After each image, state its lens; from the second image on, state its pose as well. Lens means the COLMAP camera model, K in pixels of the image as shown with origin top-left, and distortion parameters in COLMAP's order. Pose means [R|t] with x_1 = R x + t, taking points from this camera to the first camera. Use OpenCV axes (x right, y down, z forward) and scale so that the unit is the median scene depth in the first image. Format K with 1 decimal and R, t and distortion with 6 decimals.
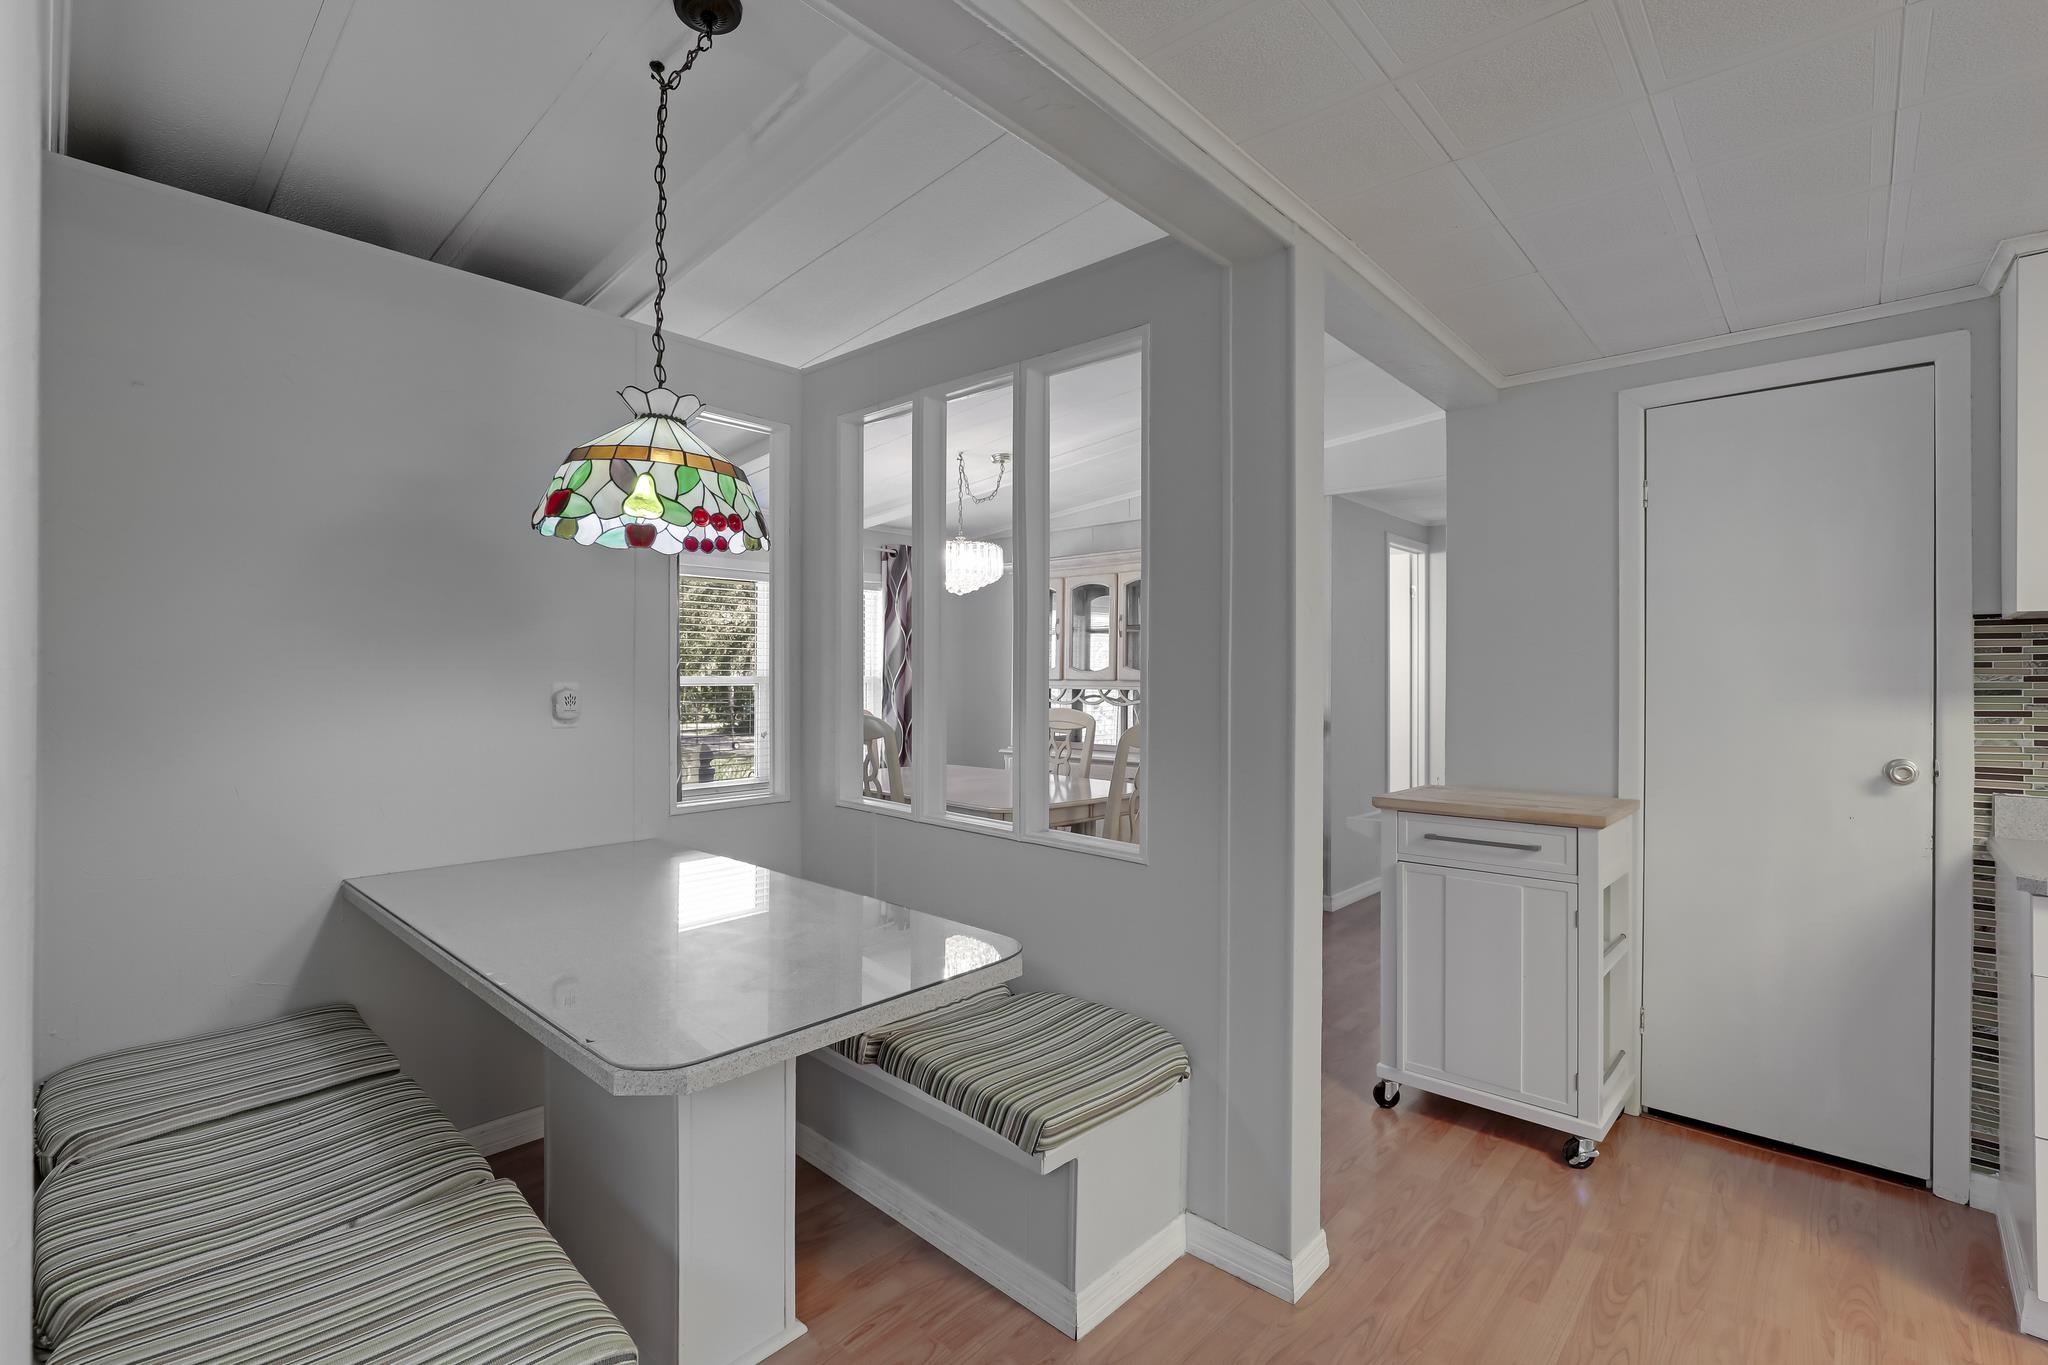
lens RADIAL K [[927.7, 0, 1027.7], [0, 927.7, 677.3], [0, 0, 1]] dist [-0.025429, 0.007580]
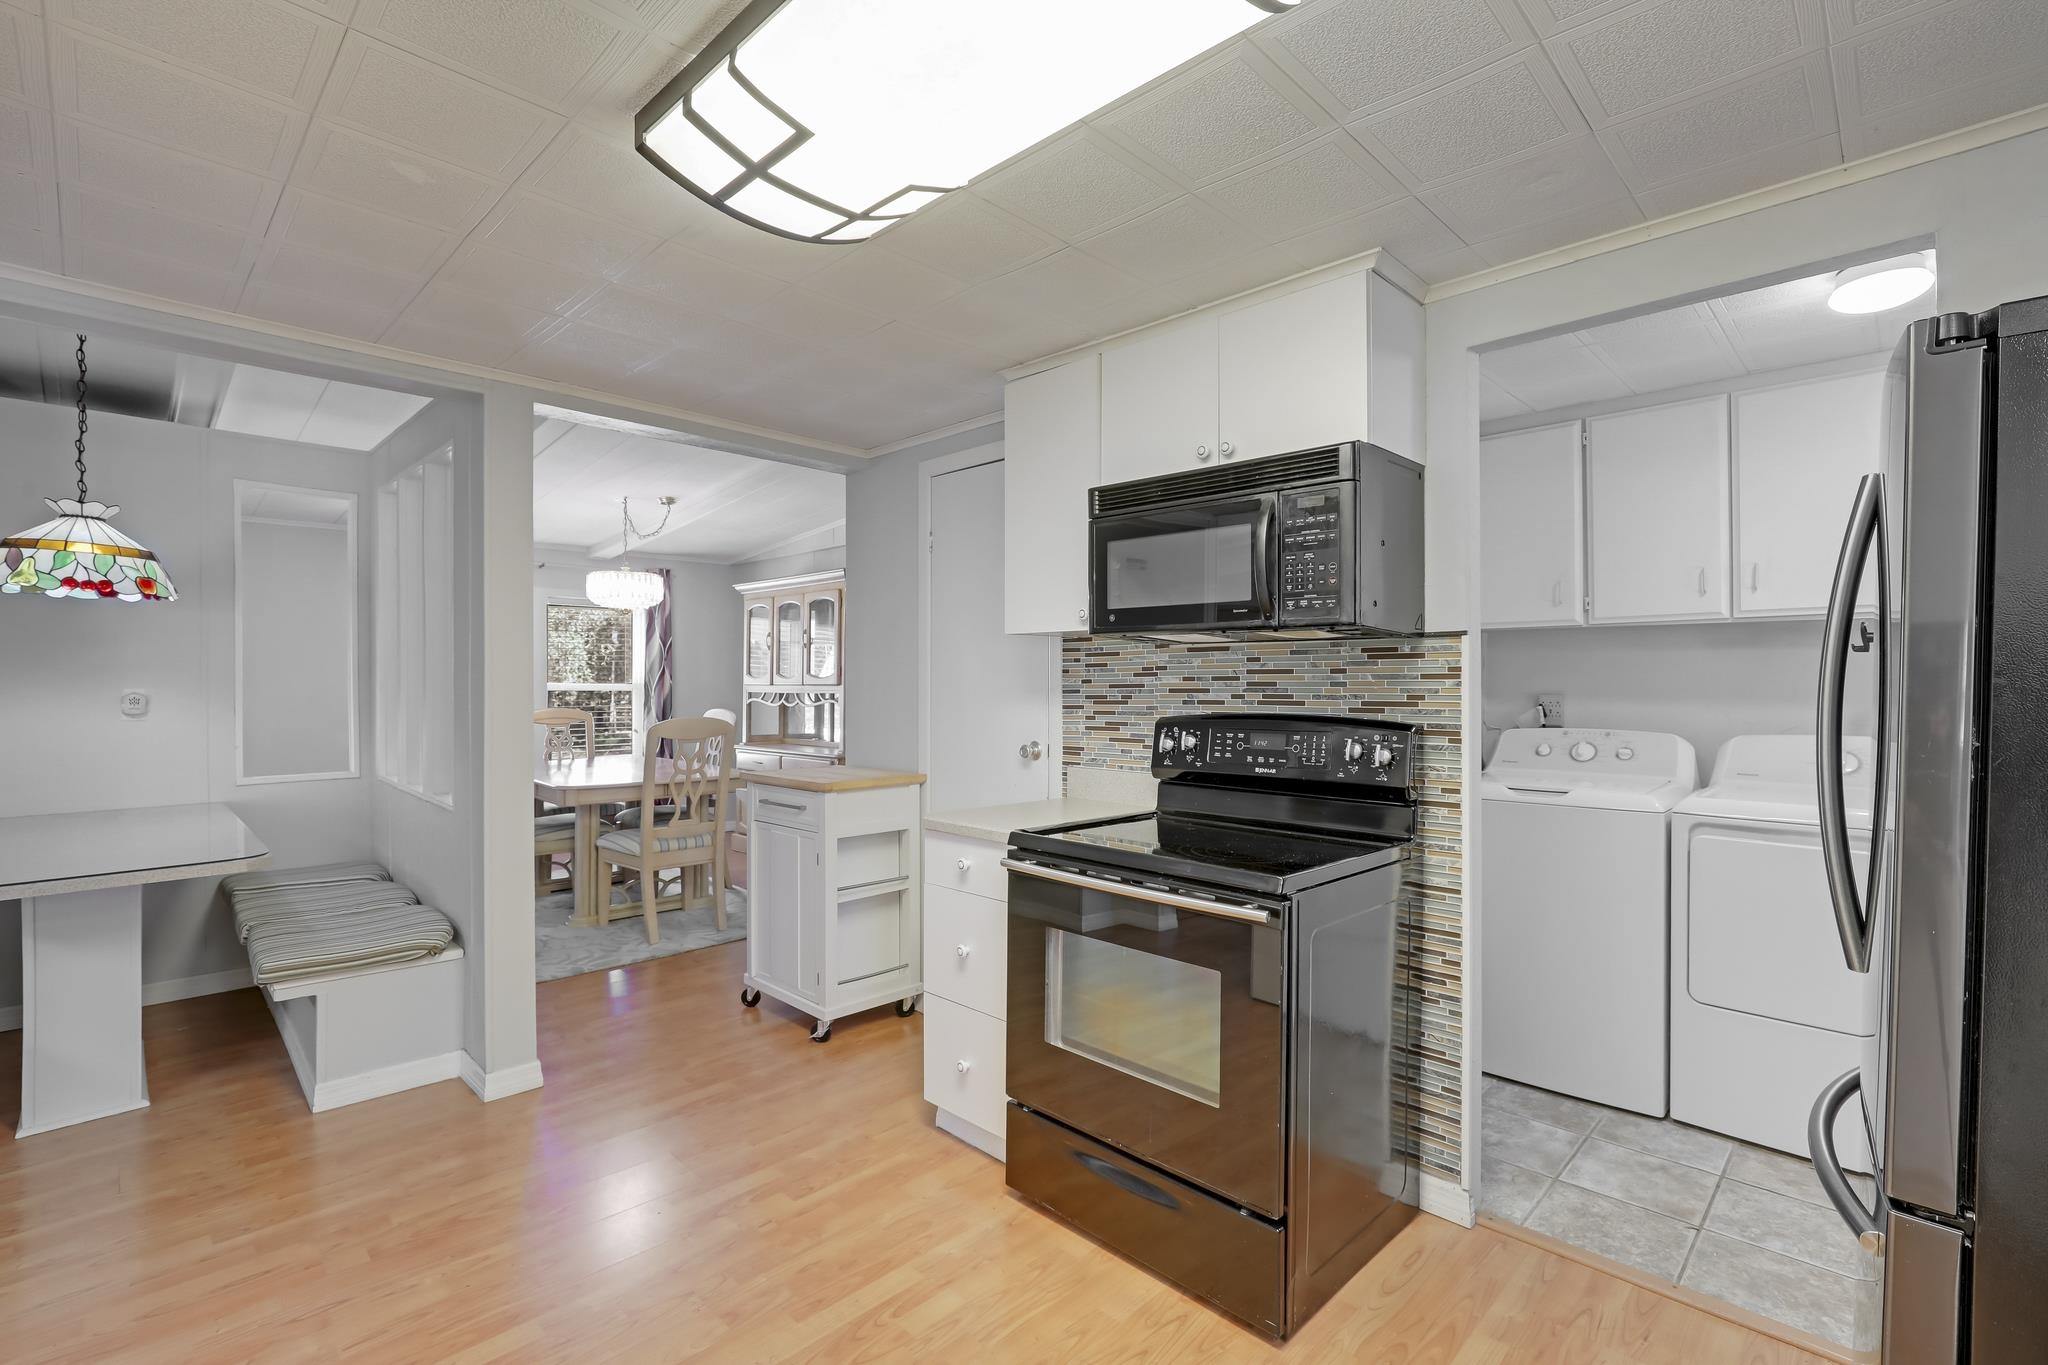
lens RADIAL K [[926.6, 0, 1034.1], [0, 926.6, 685.4], [0, 0, 1]] dist [-0.024121, 0.007362]
pose [[0.999509, -0.004651, -0.030988, 1.046462], [0.004787, 0.999979, 0.004315, 0.001243], [0.030967, -0.004461, 0.999510, -0.393166]]
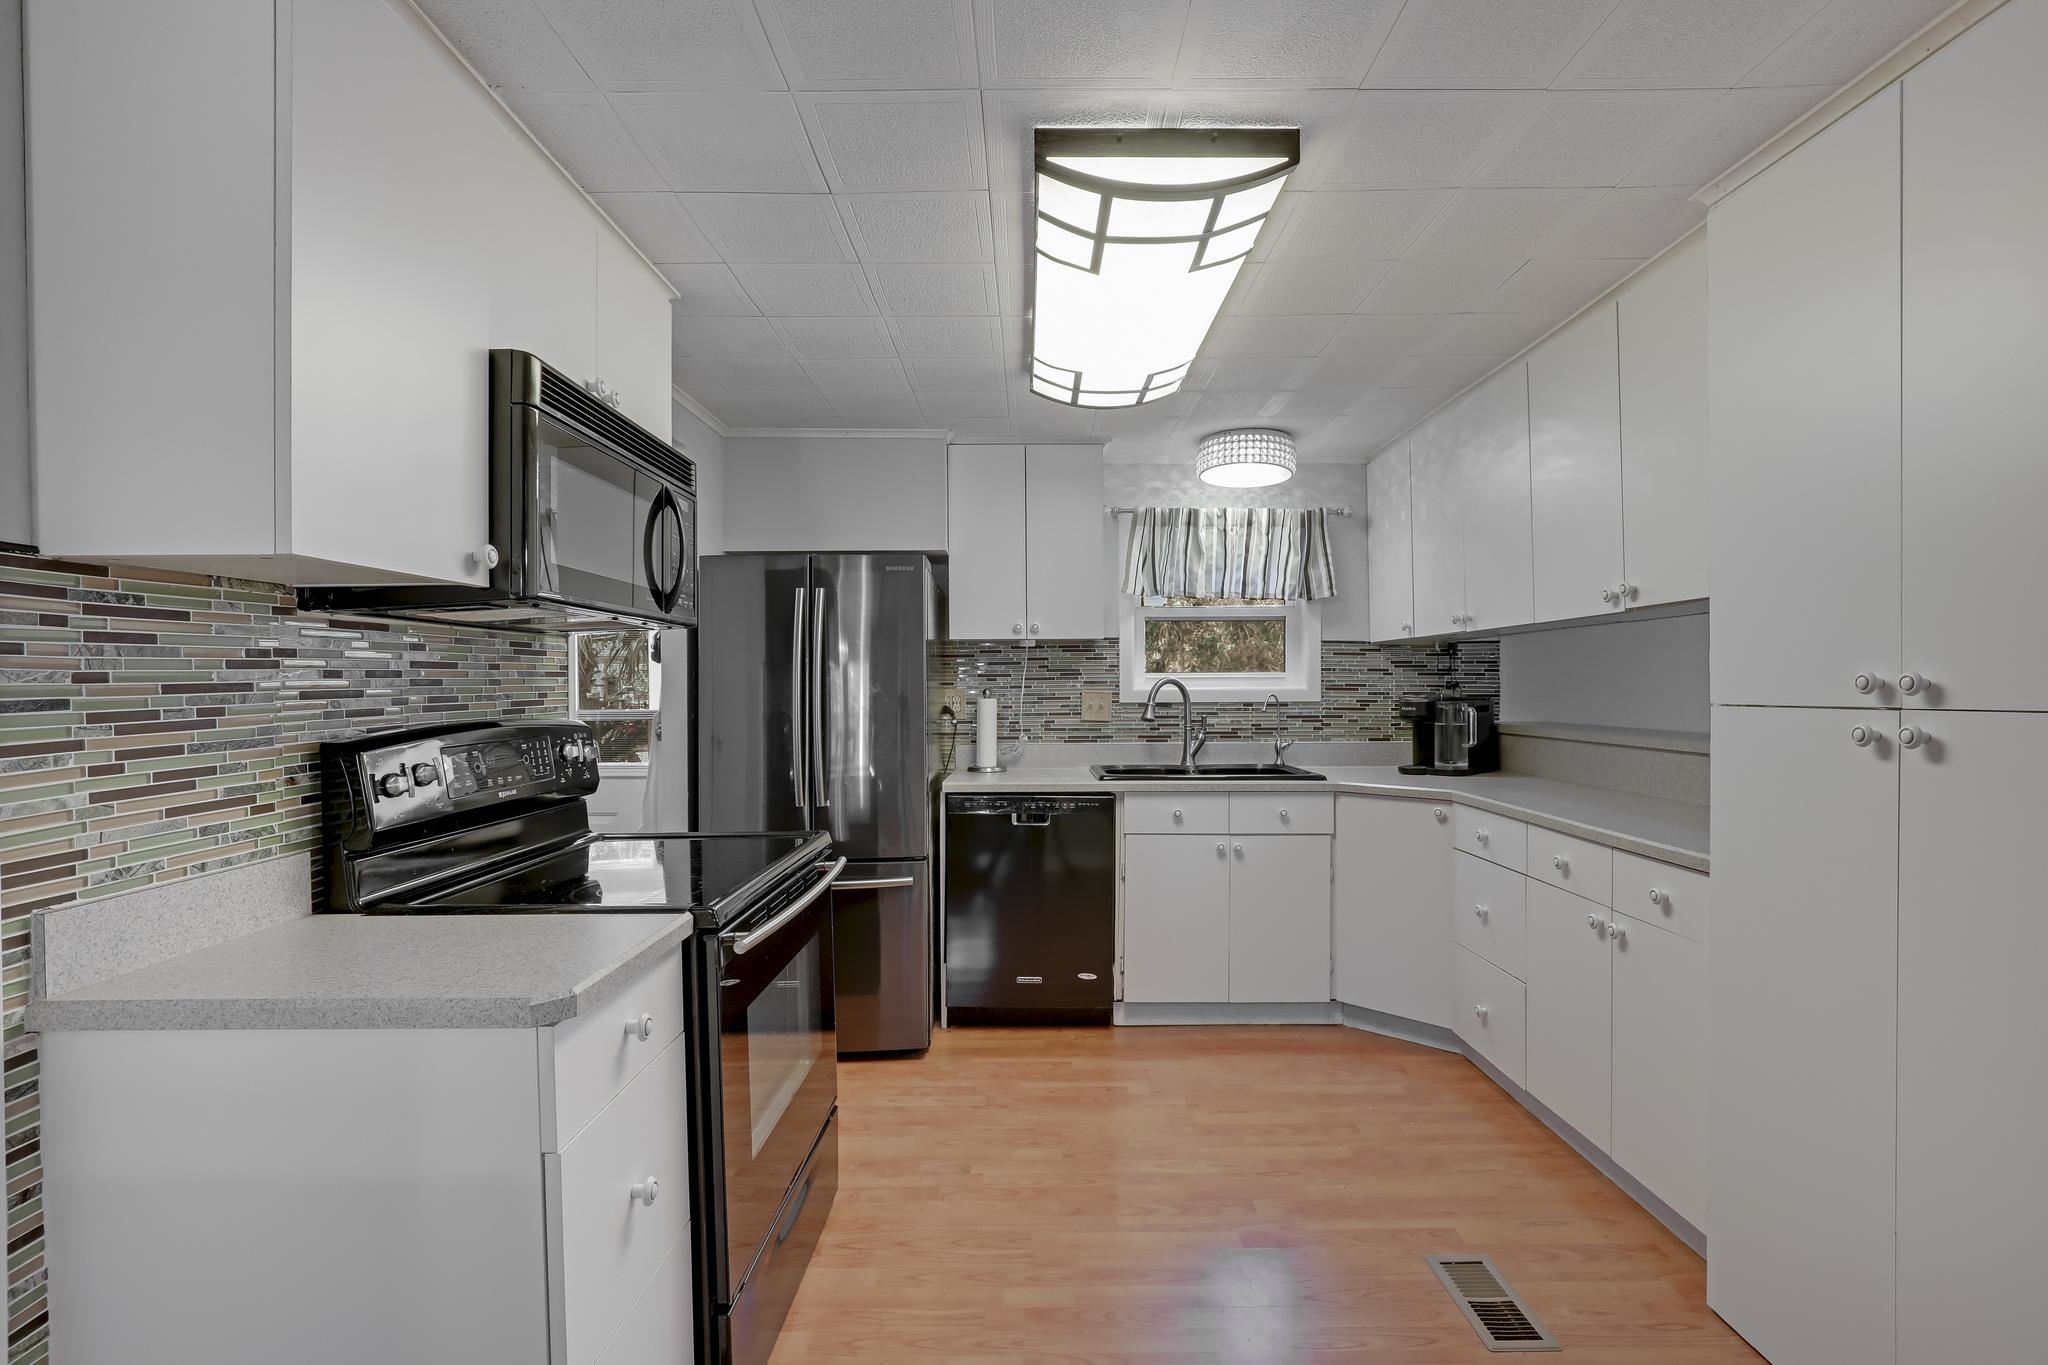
lens RADIAL K [[926.6, 0, 1034.1], [0, 926.6, 685.4], [0, 0, 1]] dist [-0.024121, 0.007362]
pose [[-0.677775, -0.003394, 0.735261, 0.334478], [0.004221, 0.999955, 0.008507, 0.003862], [-0.735257, 0.008869, -0.677730, 0.929556]]
